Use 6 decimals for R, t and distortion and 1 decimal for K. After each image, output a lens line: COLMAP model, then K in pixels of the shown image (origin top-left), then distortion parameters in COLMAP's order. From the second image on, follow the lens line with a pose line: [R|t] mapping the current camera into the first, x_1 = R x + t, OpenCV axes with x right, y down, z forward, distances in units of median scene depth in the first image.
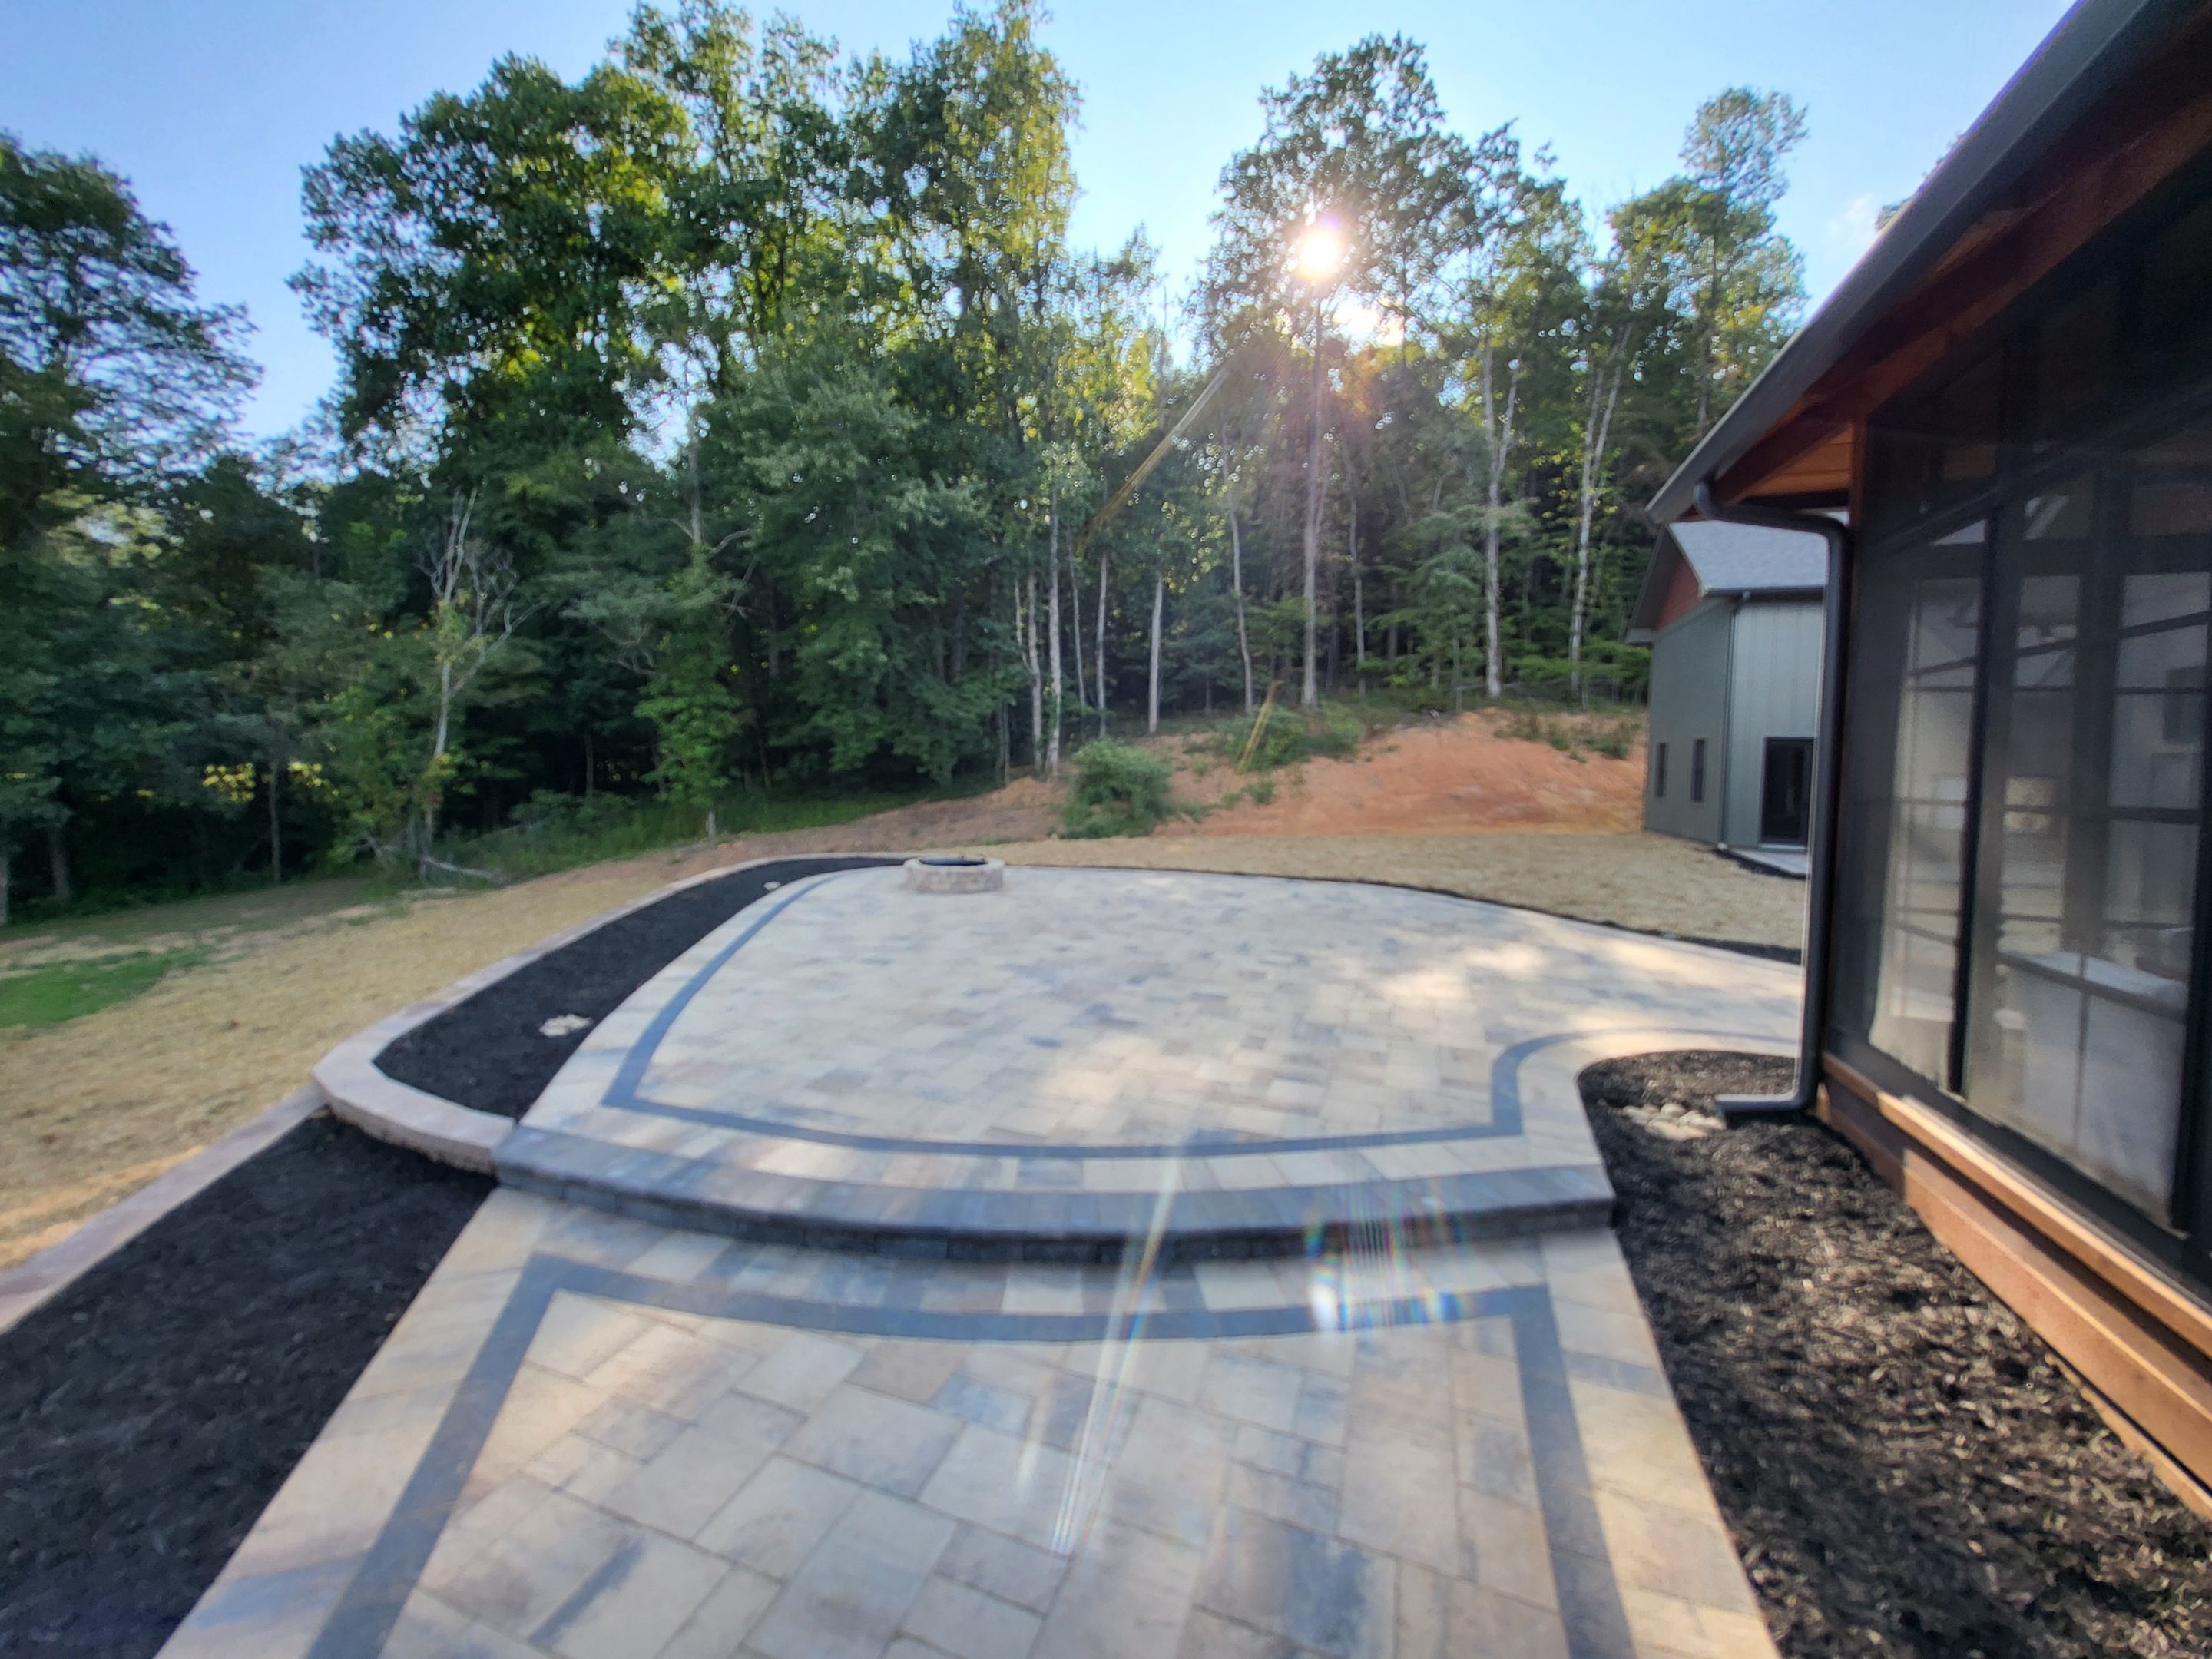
lens RADIAL K [[849.1, 0, 1113.4], [0, 849.1, 800.1], [0, 0, 1]] dist [0.000408, 0.000150]
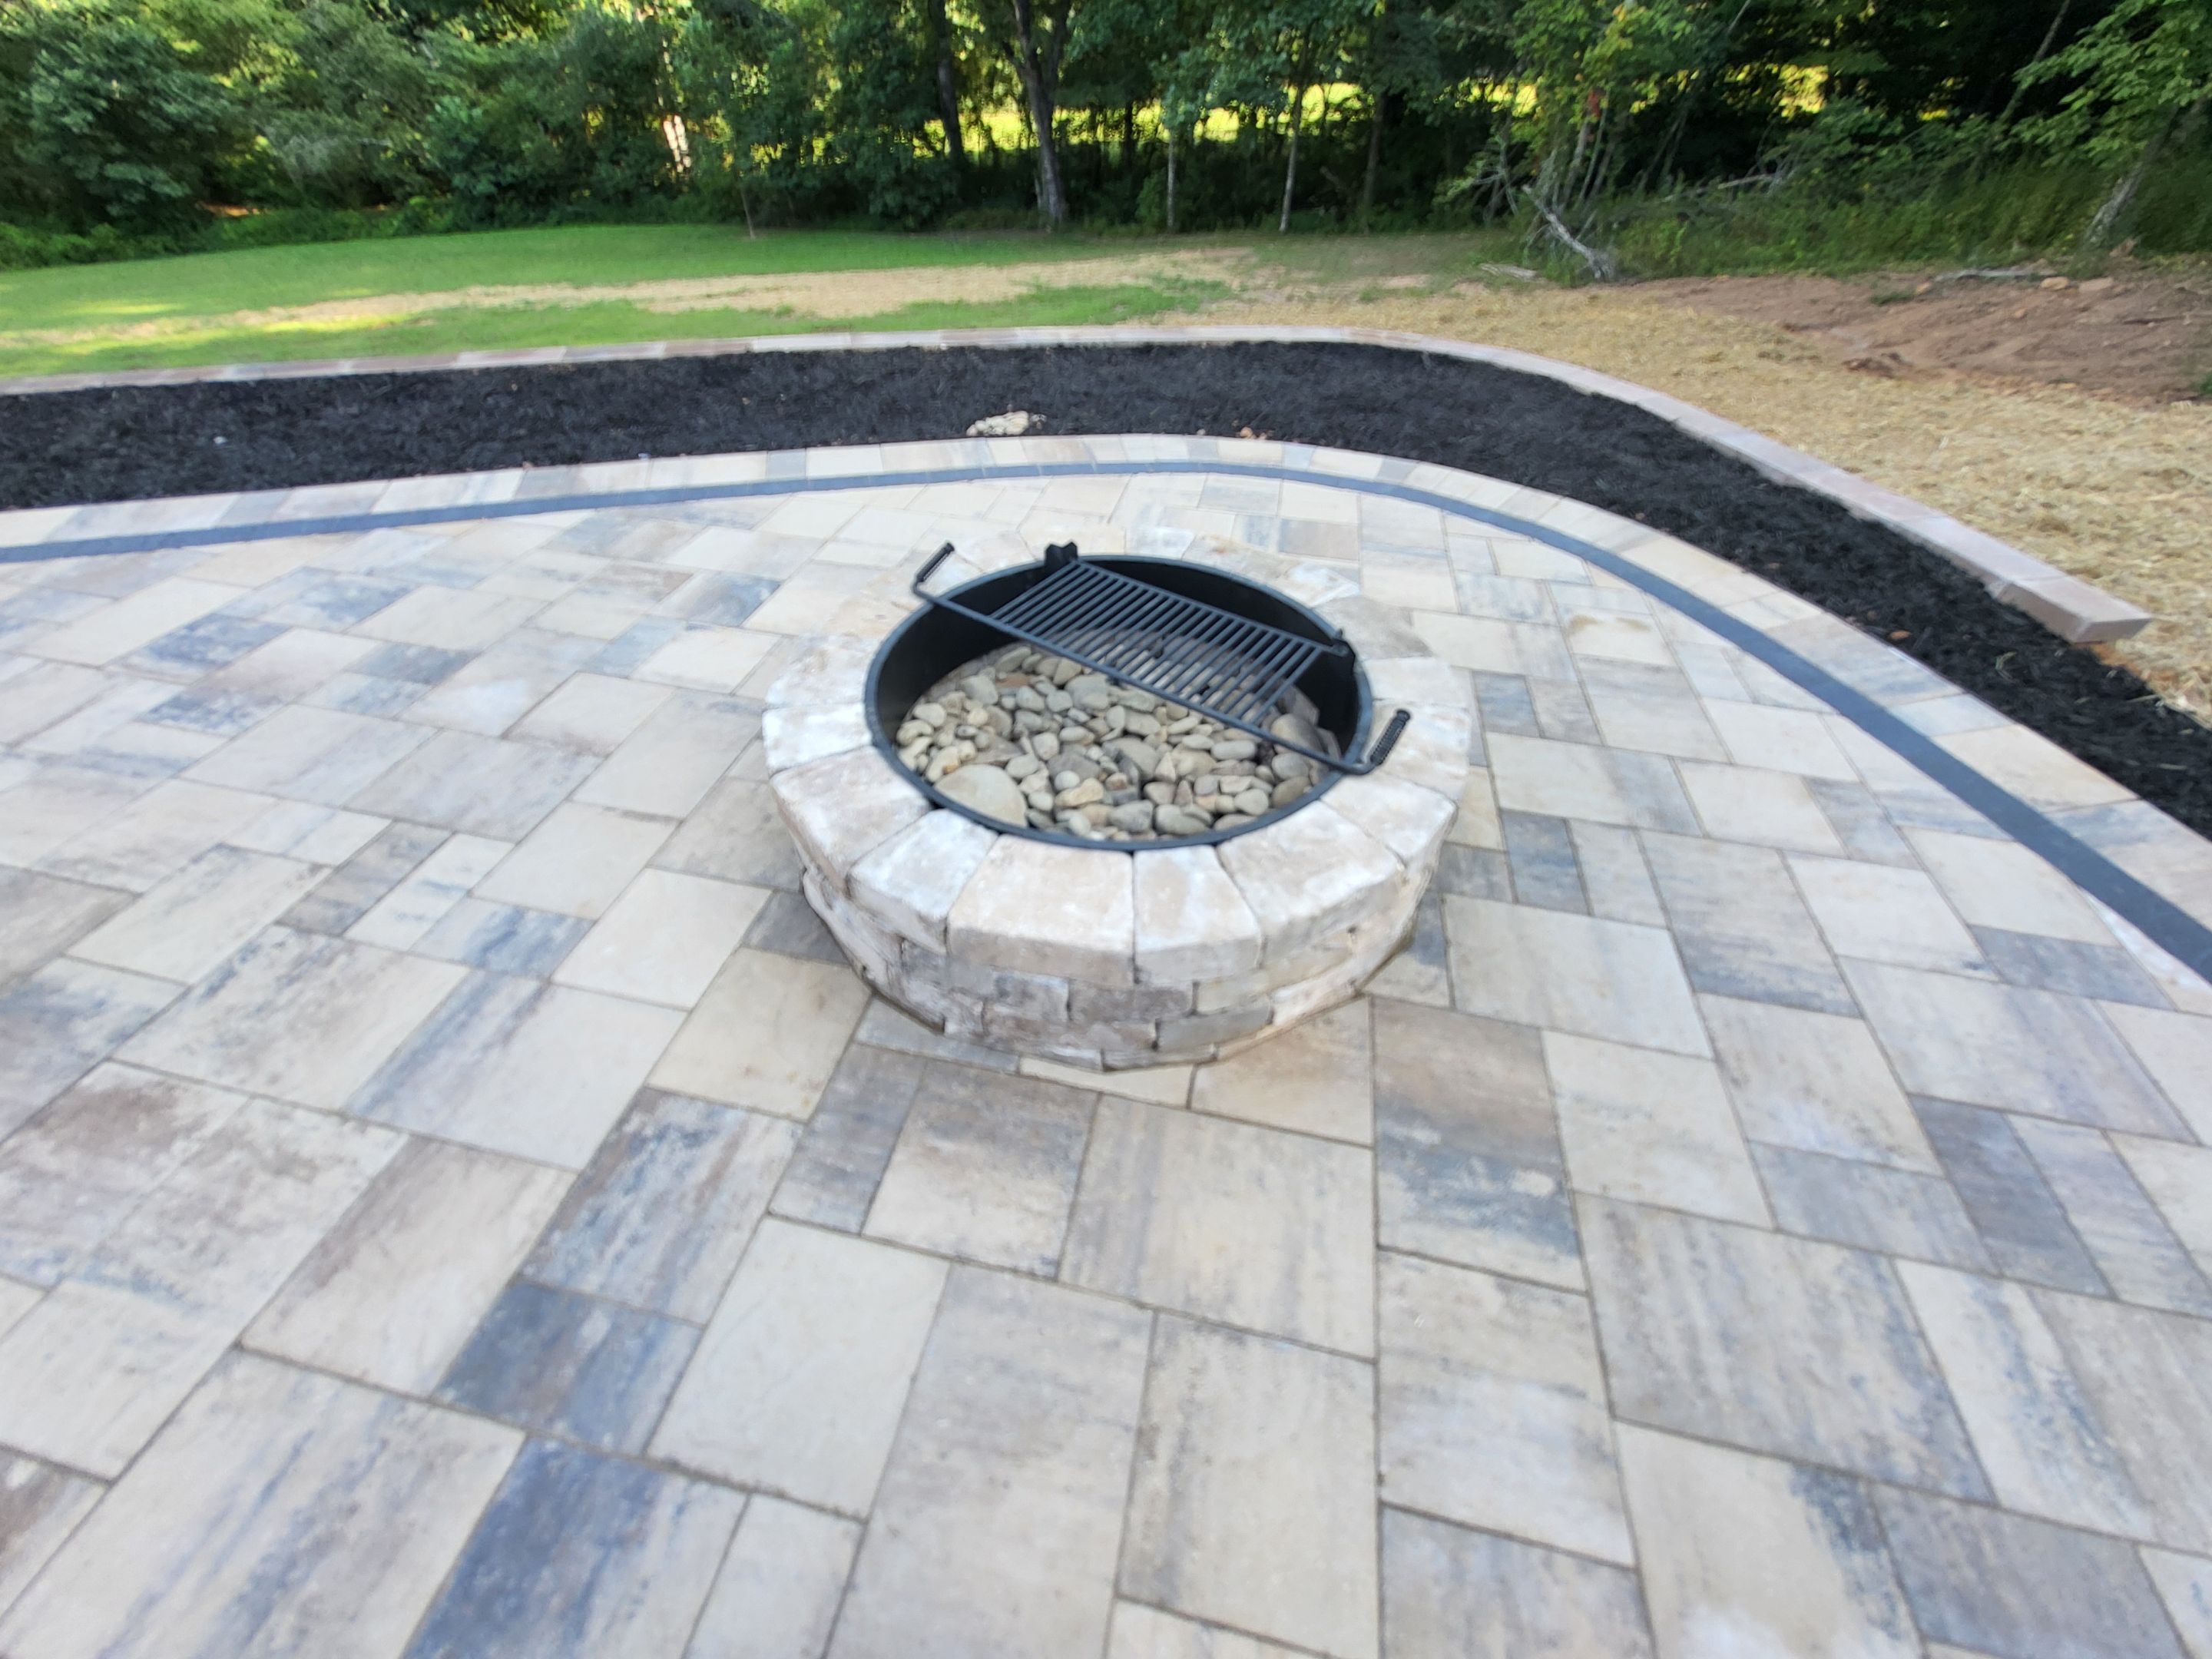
lens RADIAL K [[849.1, 0, 1113.4], [0, 849.1, 800.1], [0, 0, 1]] dist [0.000408, 0.000150]
pose [[0.140578, 0.653658, -0.743619, -0.023888], [-0.054559, 0.755051, 0.653393, -0.002513], [0.988565, -0.051282, 0.141806, 0.428328]]
